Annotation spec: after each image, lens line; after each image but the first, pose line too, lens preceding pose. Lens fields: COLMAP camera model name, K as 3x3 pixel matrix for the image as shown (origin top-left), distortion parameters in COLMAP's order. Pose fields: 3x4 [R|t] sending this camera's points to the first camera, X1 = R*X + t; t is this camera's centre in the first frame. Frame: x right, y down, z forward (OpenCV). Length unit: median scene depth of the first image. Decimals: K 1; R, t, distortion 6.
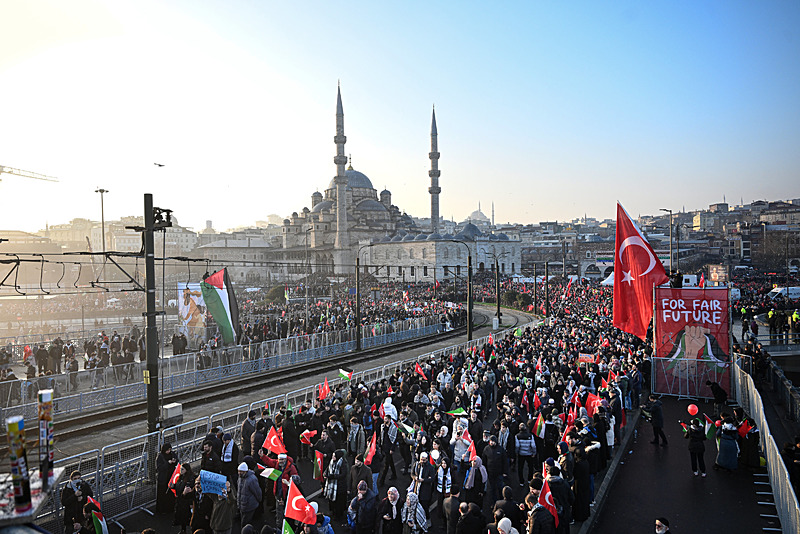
lens RADIAL K [[557.4, 0, 408.5], [0, 557.4, 272.6], [0, 0, 1]] dist [0.001205, 0.001048]
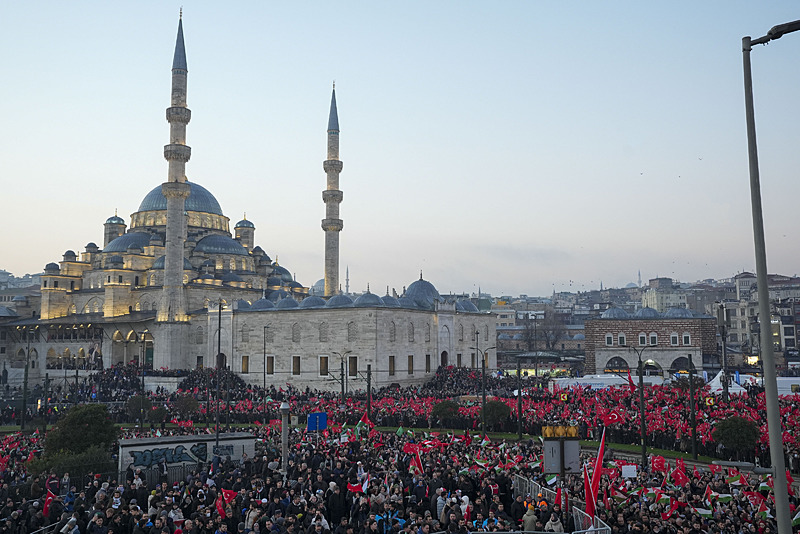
lens RADIAL K [[753.3, 0, 394.8], [0, 753.3, 267.8], [0, 0, 1]] dist [-0.004242, 0.000000]
pose [[0.967176, 0.040486, 0.250860, -0.088676], [-0.007115, 0.991153, -0.132530, -0.001008], [-0.254006, 0.126395, 0.958908, 0.255580]]
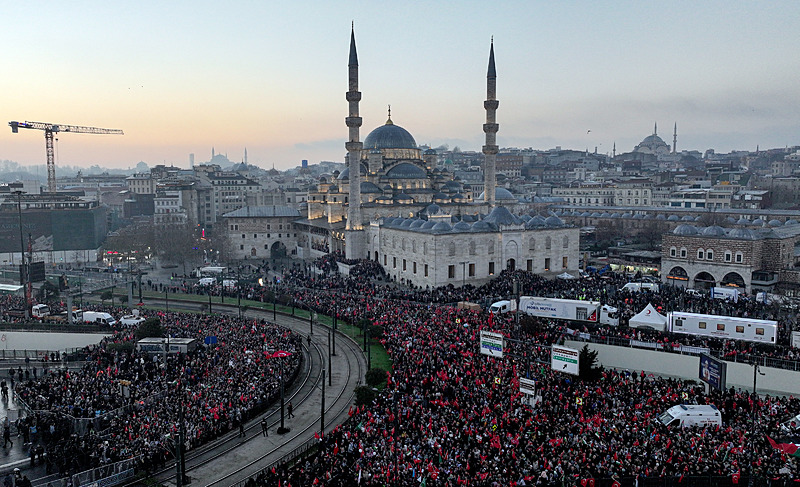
lens RADIAL K [[629.9, 0, 395.4], [0, 629.9, 239.0], [0, 0, 1]] dist [0.010669, -0.003431]
pose [[0.947327, 0.045130, -0.317072, 0.218724], [-0.020200, 0.996471, 0.081477, -0.096752], [0.319630, -0.070780, 0.944895, 0.117123]]
